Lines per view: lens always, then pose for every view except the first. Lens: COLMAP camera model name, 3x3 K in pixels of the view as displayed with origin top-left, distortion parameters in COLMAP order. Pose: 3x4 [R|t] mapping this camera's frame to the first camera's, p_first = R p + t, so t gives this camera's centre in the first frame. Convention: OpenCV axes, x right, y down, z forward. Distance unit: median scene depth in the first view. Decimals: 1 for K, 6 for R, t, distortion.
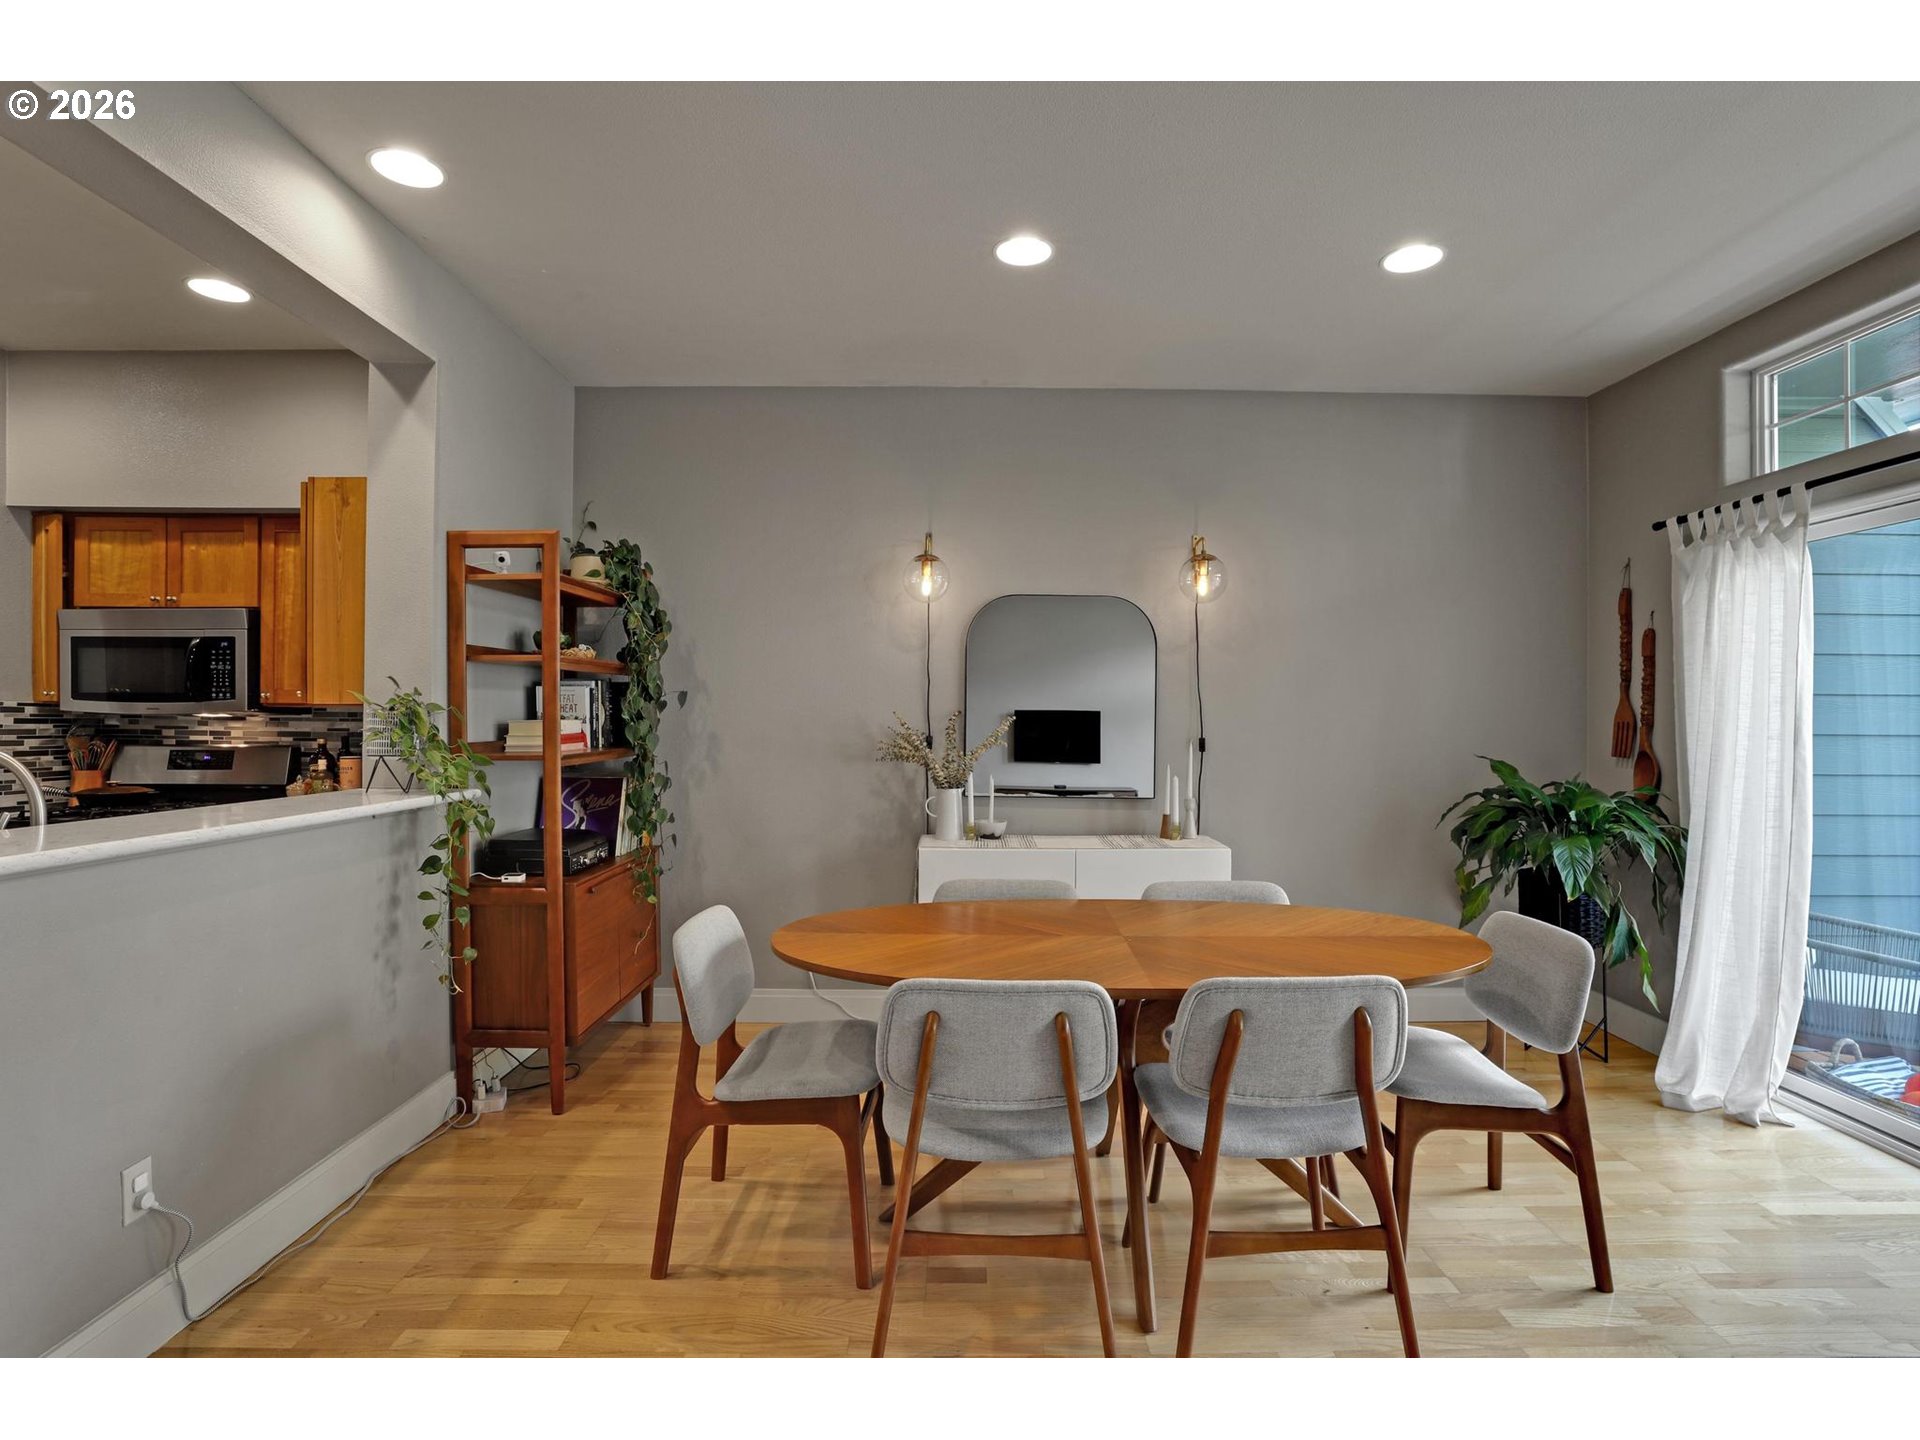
lens RADIAL K [[952.4, 0, 961.3], [0, 952.4, 730.9], [0, 0, 1]] dist [-0.028494, 0.002838]
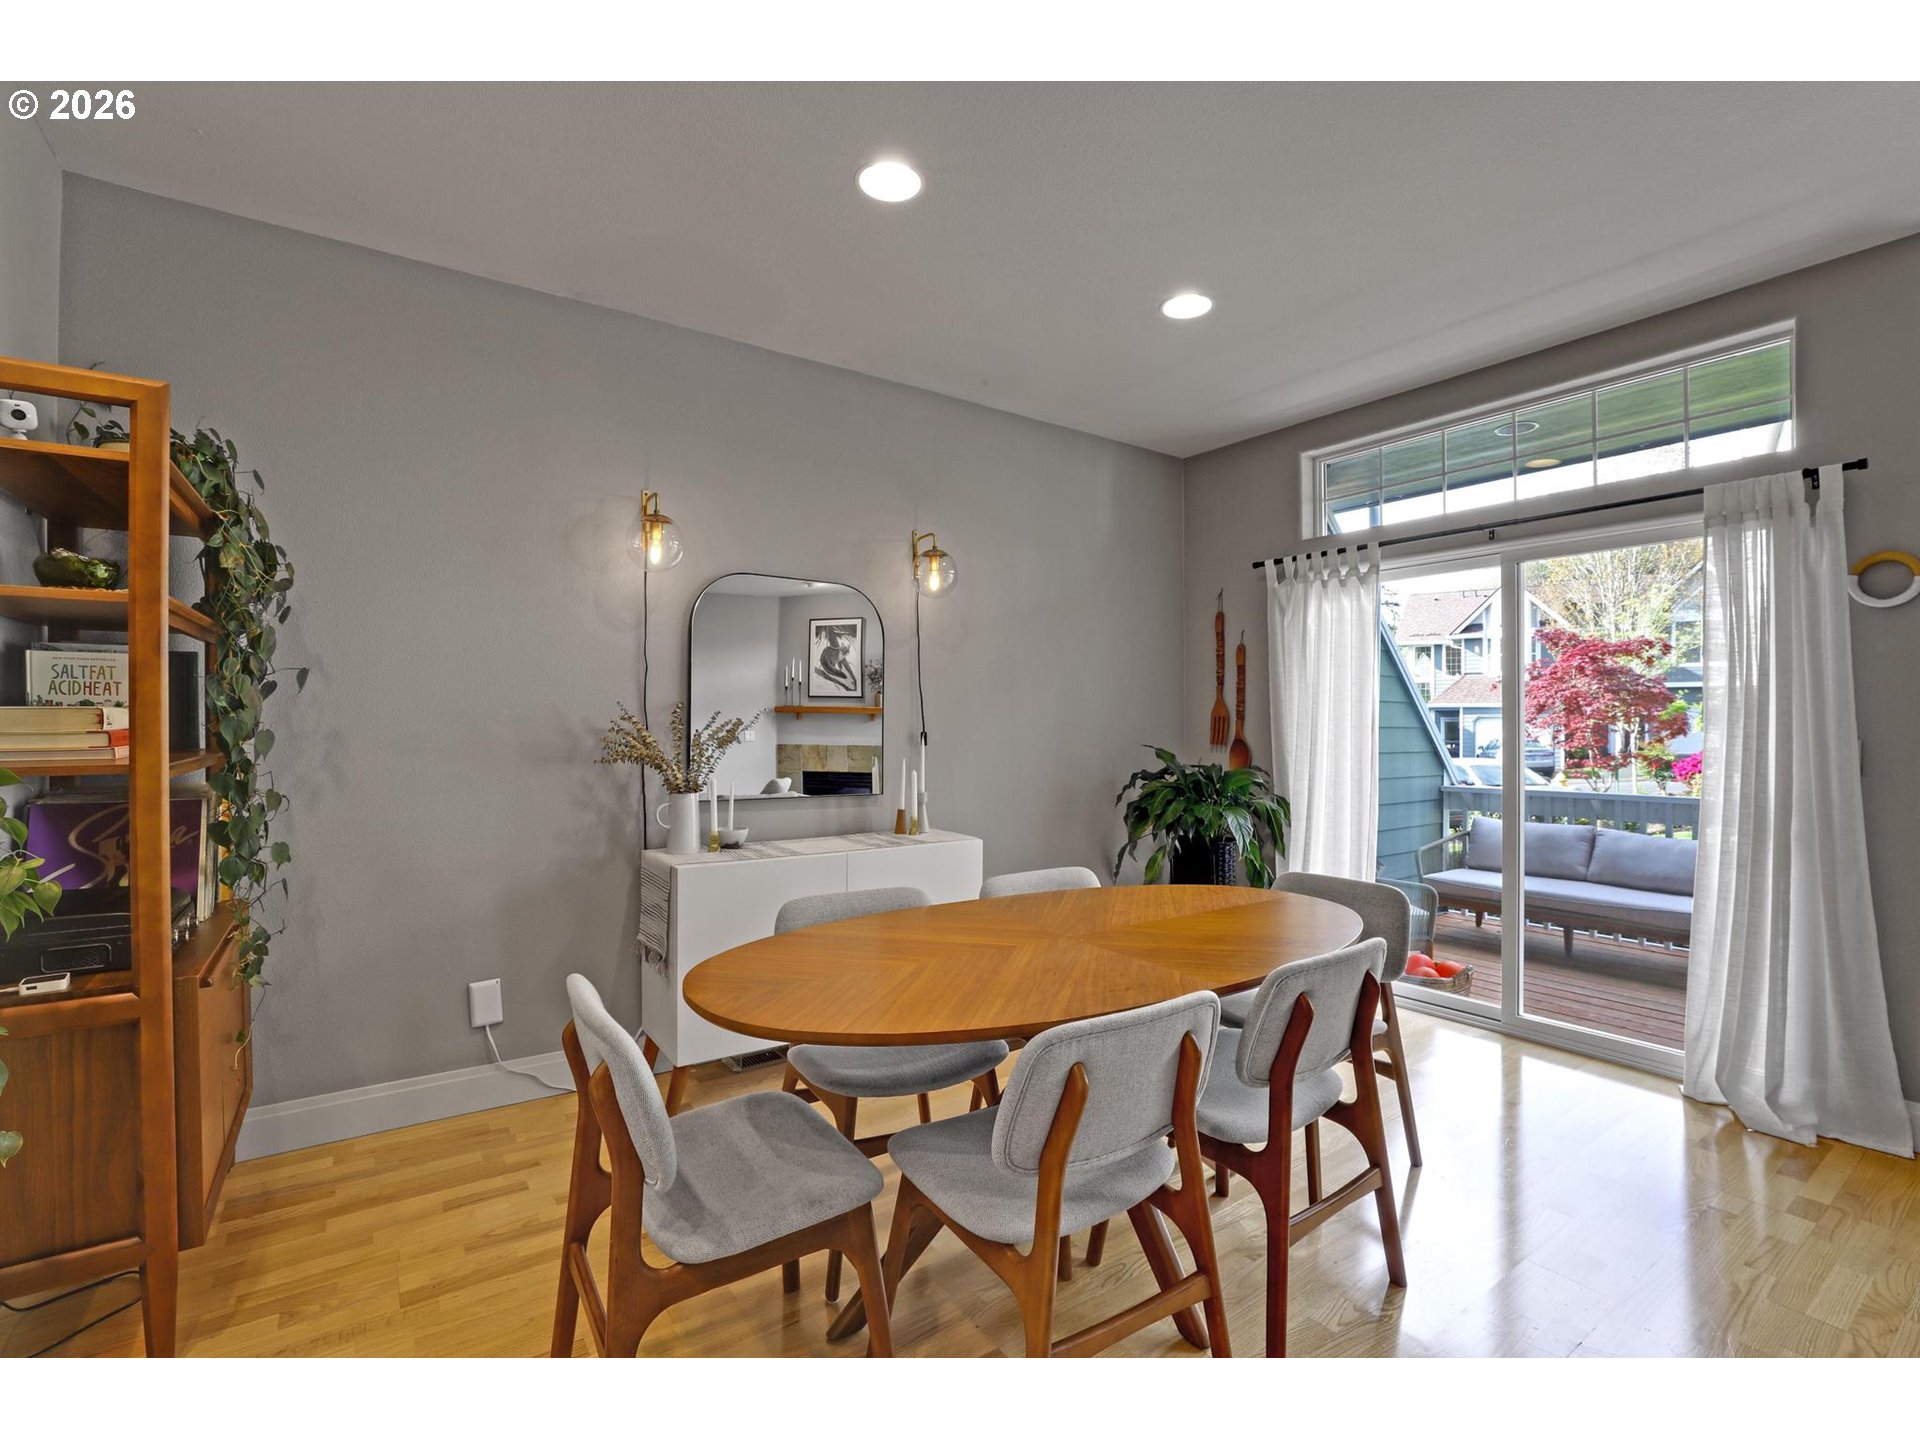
lens RADIAL K [[879.6, 0, 969.5], [0, 879.6, 729.5], [0, 0, 1]] dist [-0.028879, 0.008624]
pose [[0.820754, -0.005558, 0.571255, -0.273051], [0.007783, 0.999969, -0.001453, 0.007430], [-0.571229, 0.005639, 0.820771, 0.230571]]
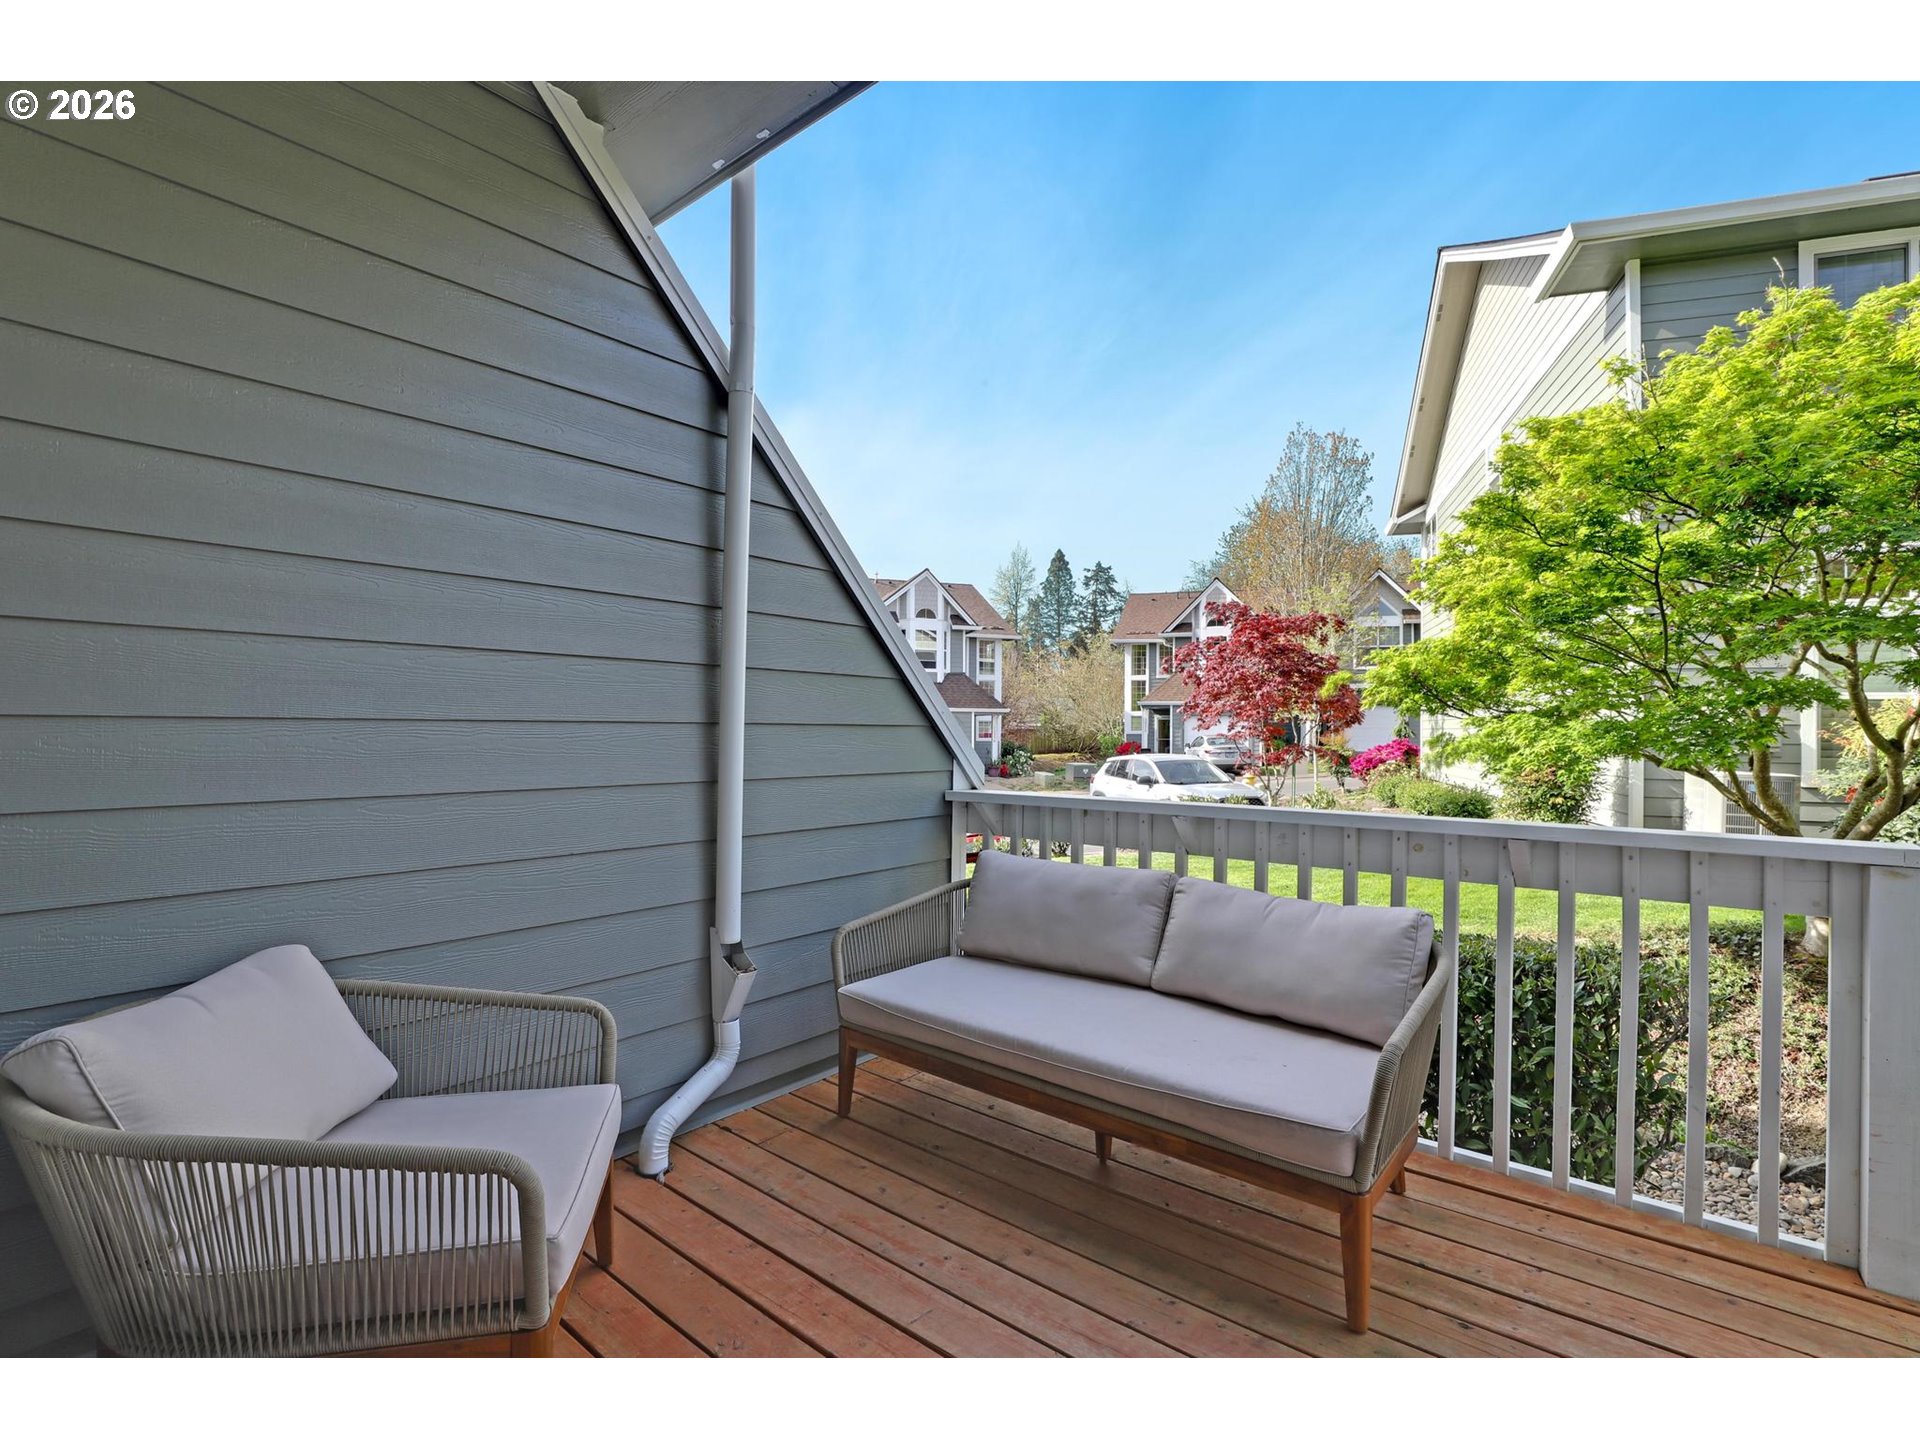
lens RADIAL K [[879.6, 0, 960.7], [0, 879.6, 732.2], [0, 0, 1]] dist [-0.028879, 0.008624]
pose [[0.648764, -0.003141, 0.760983, 0.824983], [0.000890, 0.999994, 0.003368, 0.061221], [-0.760989, -0.001508, 0.648763, 0.508907]]
